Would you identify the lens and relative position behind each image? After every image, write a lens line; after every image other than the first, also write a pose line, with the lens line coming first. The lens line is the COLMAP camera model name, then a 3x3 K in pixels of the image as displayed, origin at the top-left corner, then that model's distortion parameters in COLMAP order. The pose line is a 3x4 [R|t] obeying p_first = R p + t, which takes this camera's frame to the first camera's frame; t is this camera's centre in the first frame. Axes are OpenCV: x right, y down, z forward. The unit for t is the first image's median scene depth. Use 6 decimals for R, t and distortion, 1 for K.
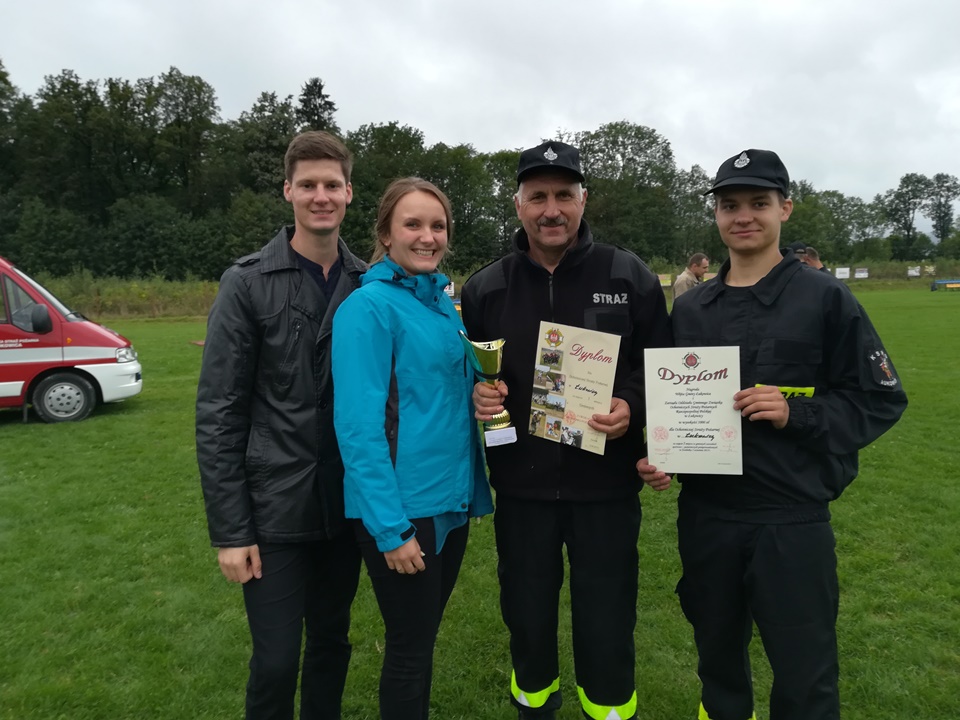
lens RADIAL K [[776.0, 0, 501.7], [0, 776.0, 374.8], [0, 0, 1]] dist [0.078749, -0.093229]
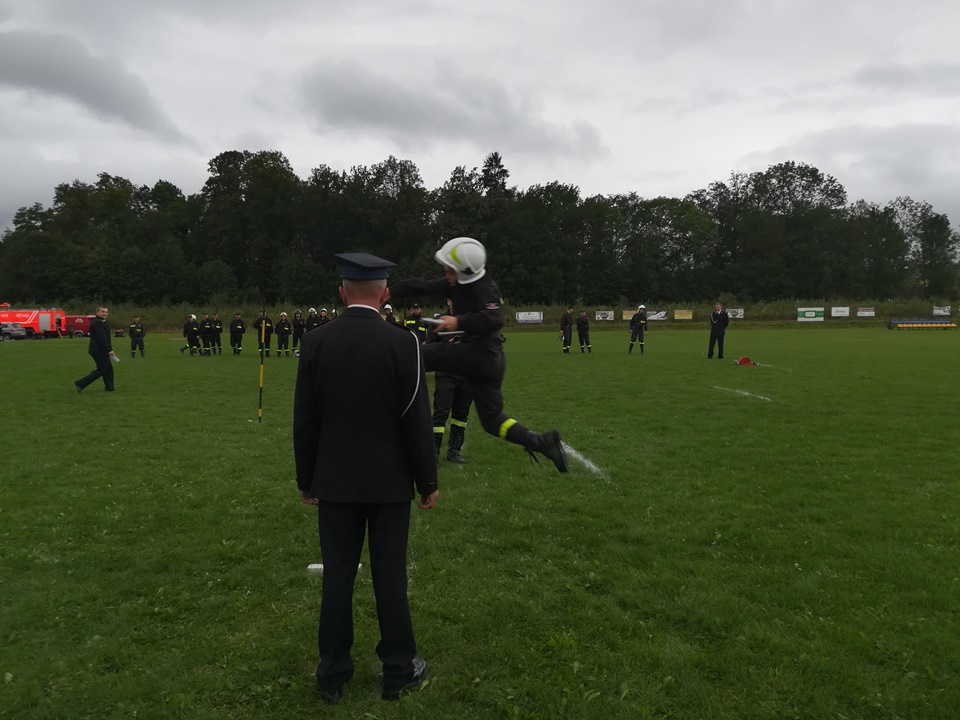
lens RADIAL K [[776.0, 0, 483.9], [0, 776.0, 362.1], [0, 0, 1]] dist [0.078749, -0.093229]
pose [[0.908270, 0.044650, -0.415995, 0.301021], [-0.063616, 0.997467, -0.031836, 0.007763], [0.413519, 0.055379, 0.908810, -0.157635]]
